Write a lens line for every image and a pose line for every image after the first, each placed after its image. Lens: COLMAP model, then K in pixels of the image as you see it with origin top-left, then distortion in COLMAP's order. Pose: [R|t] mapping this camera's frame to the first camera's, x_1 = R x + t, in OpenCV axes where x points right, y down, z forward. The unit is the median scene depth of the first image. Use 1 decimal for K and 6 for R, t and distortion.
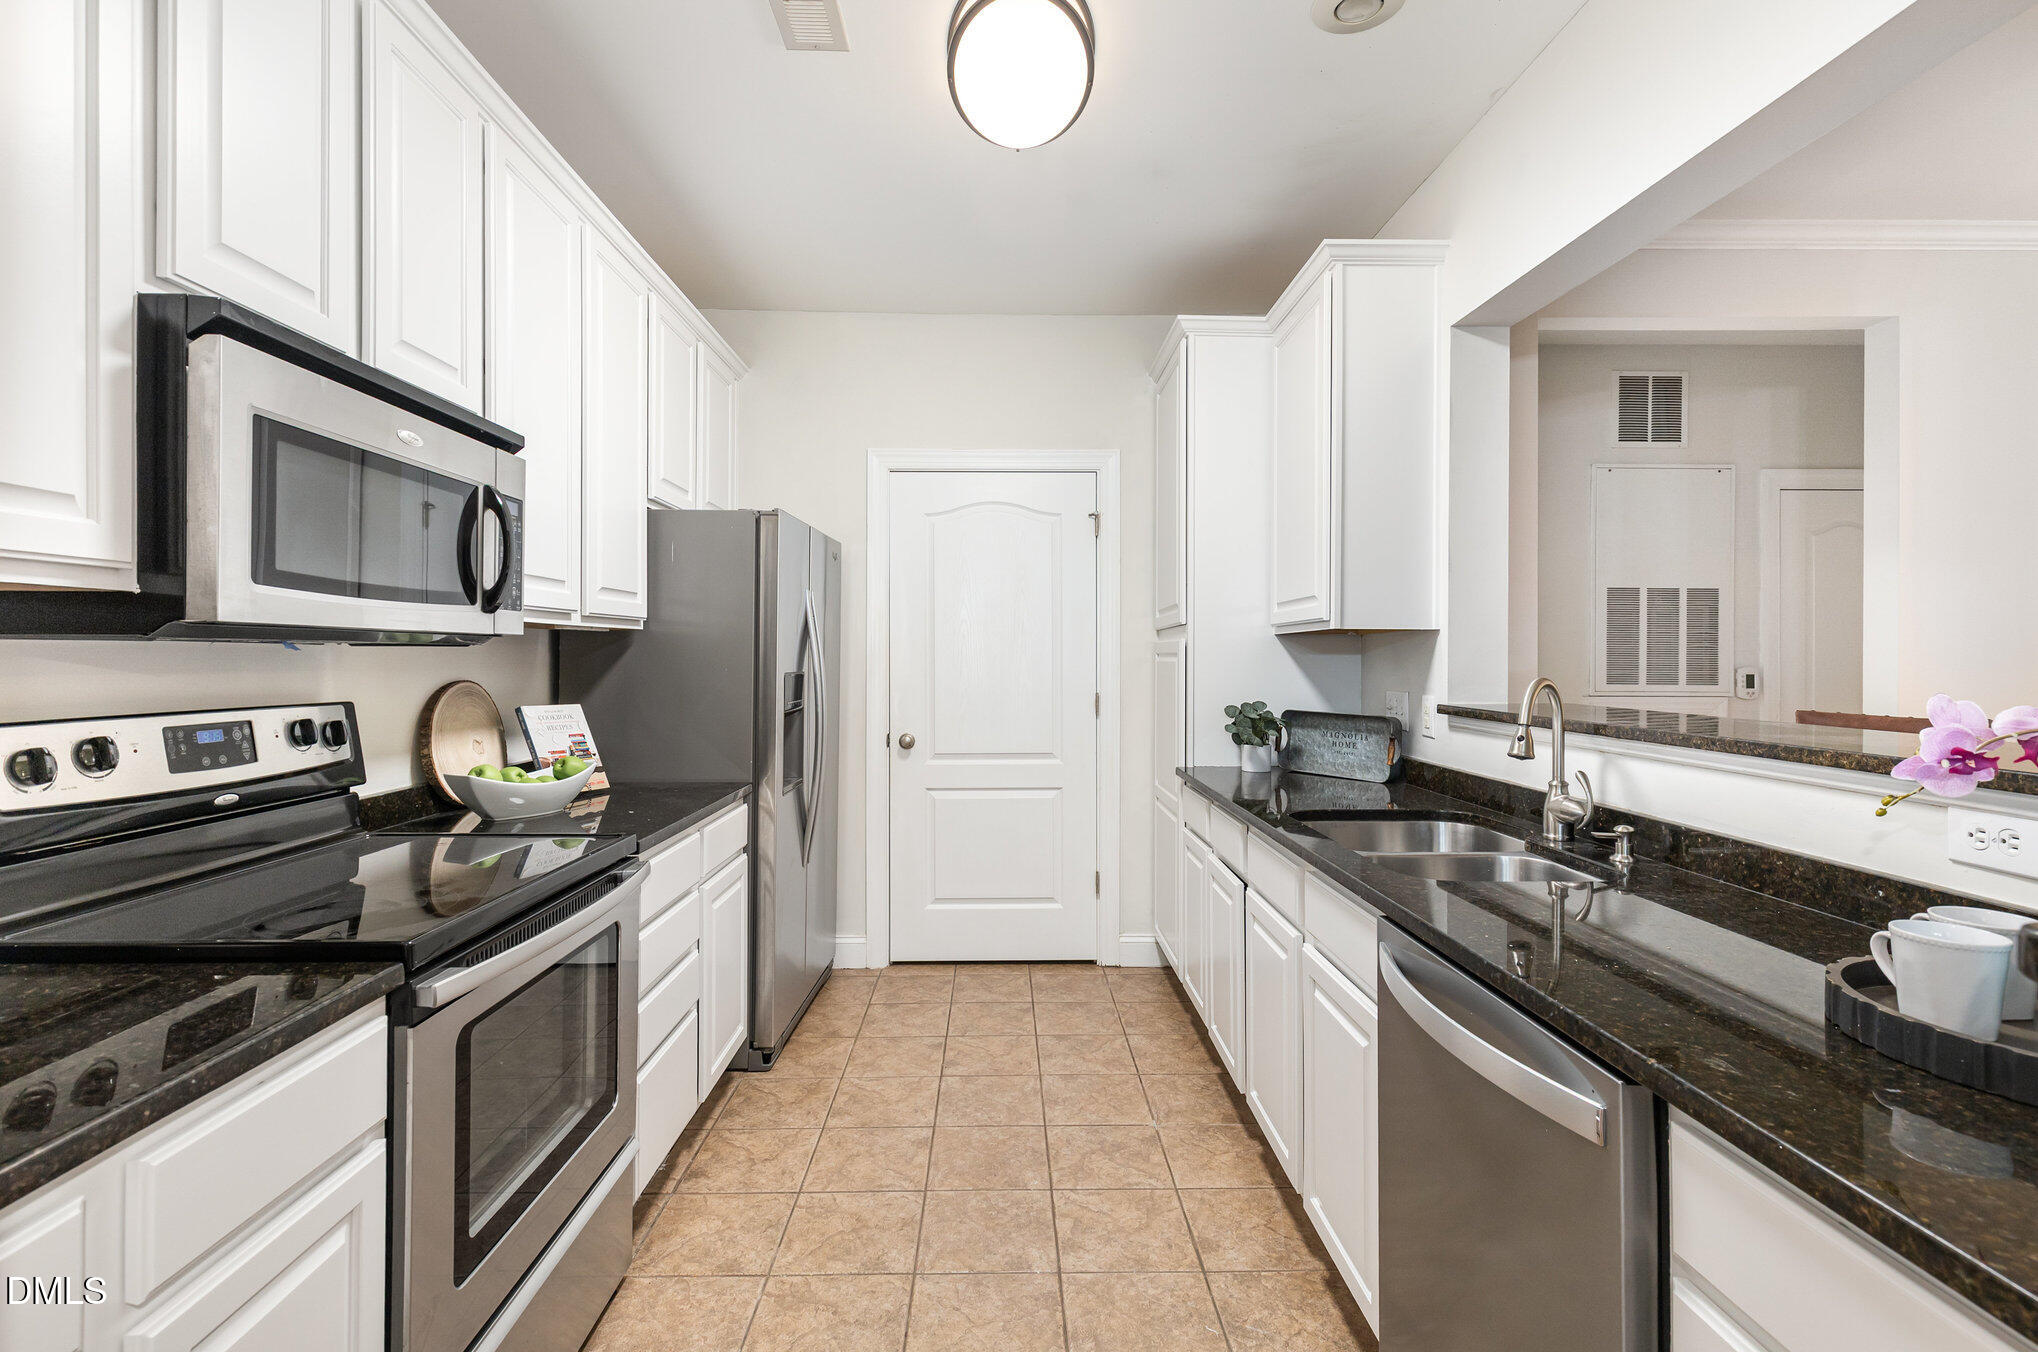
lens RADIAL K [[947.5, 0, 1025.7], [0, 947.5, 658.1], [0, 0, 1]] dist [0.014300, -0.000314]
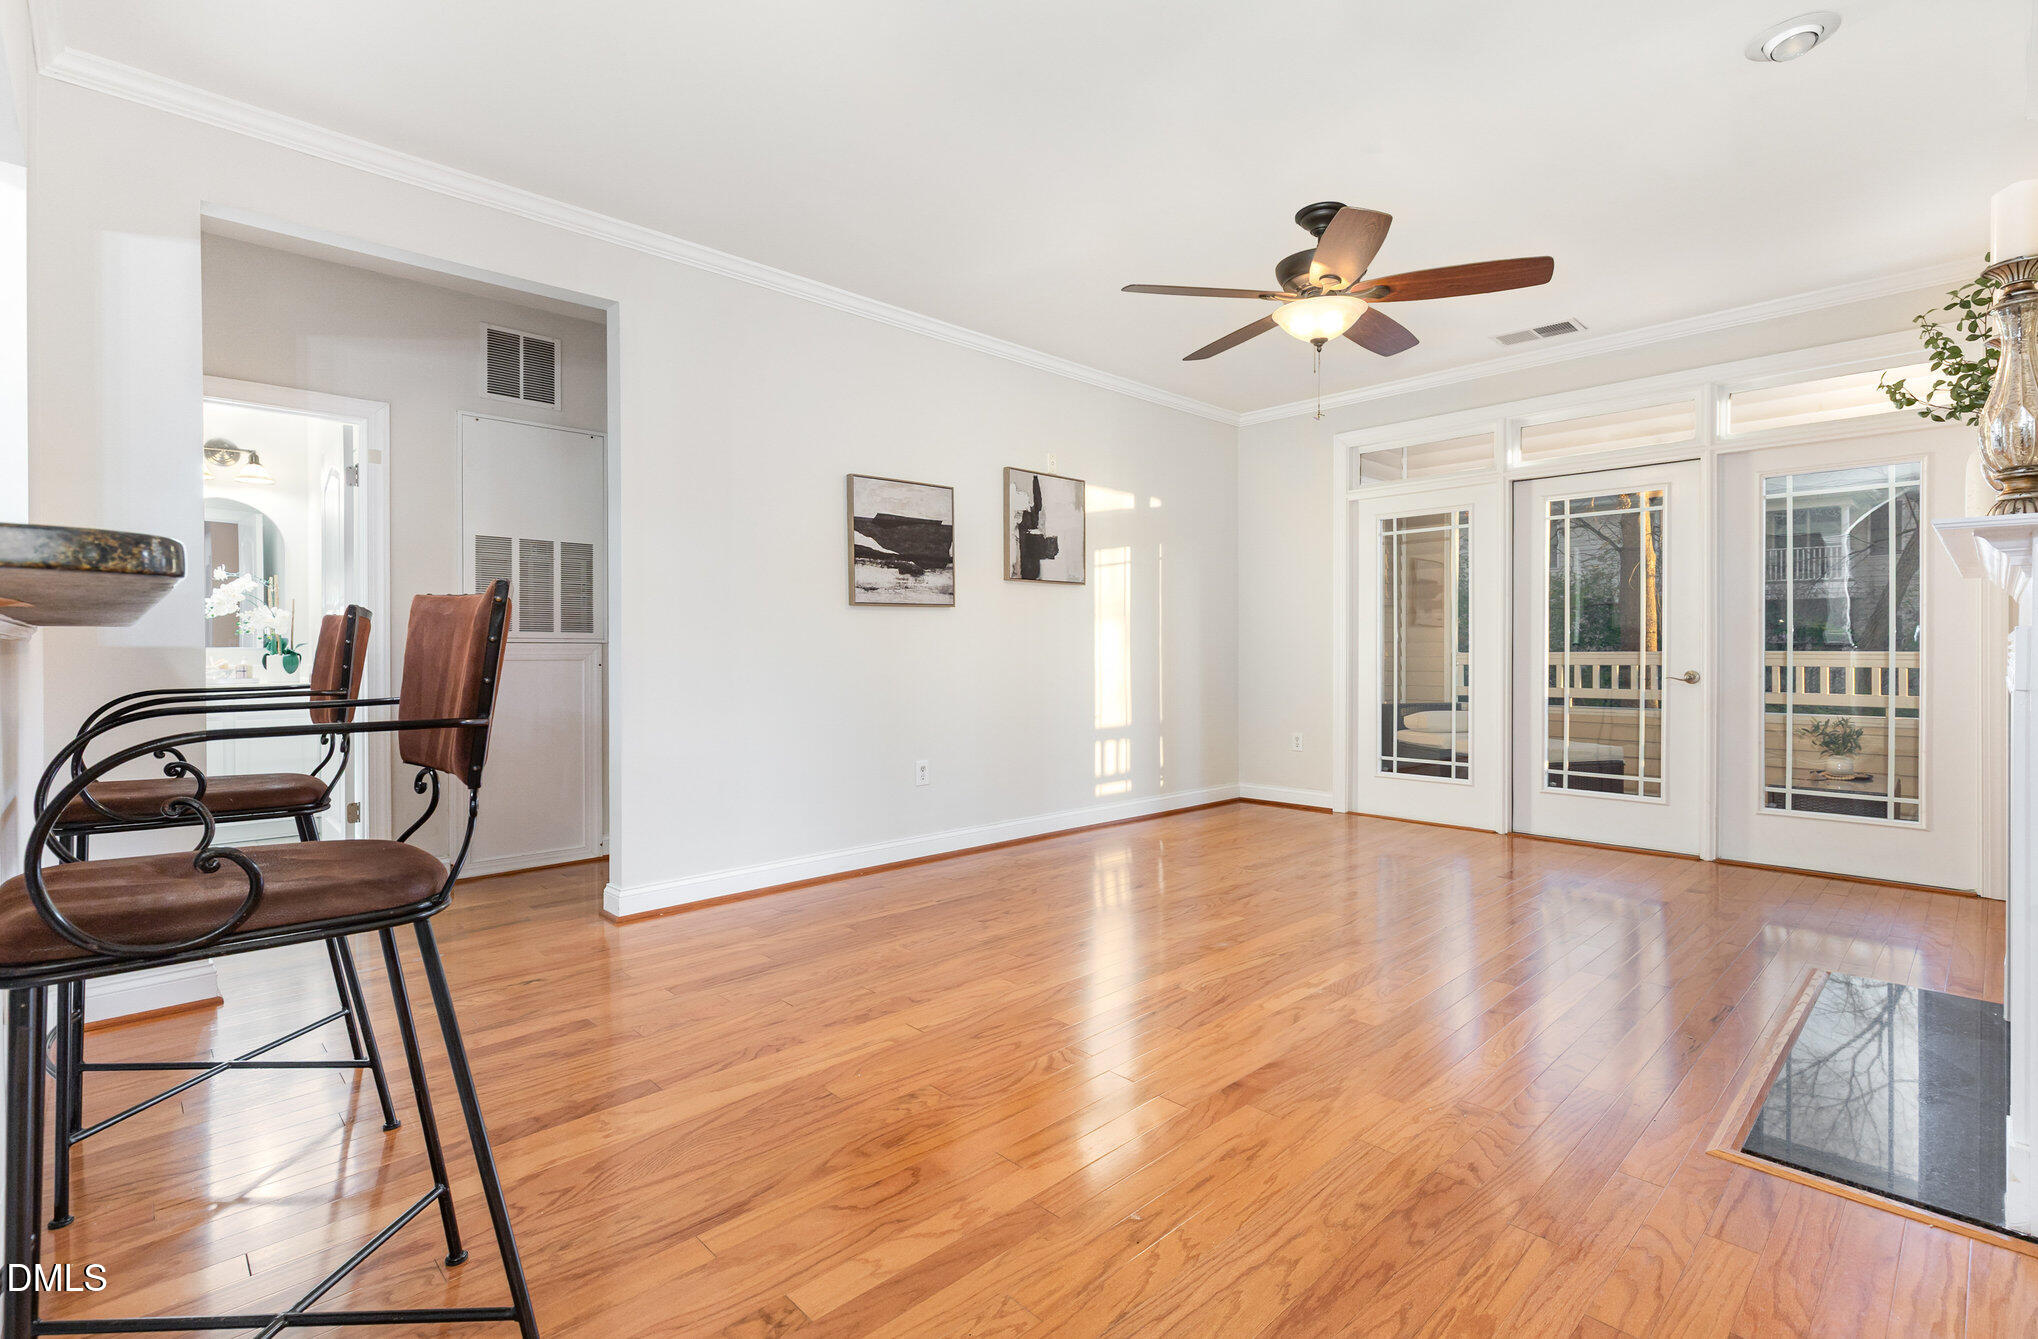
lens RADIAL K [[922.0, 0, 1014.2], [0, 922.0, 667.3], [0, 0, 1]] dist [0.001837, 0.000087]
pose [[0.748675, -0.016799, 0.662725, 0.695063], [0.004612, 0.999787, 0.020132, 0.088603], [-0.662921, -0.012016, 0.748593, -0.208865]]
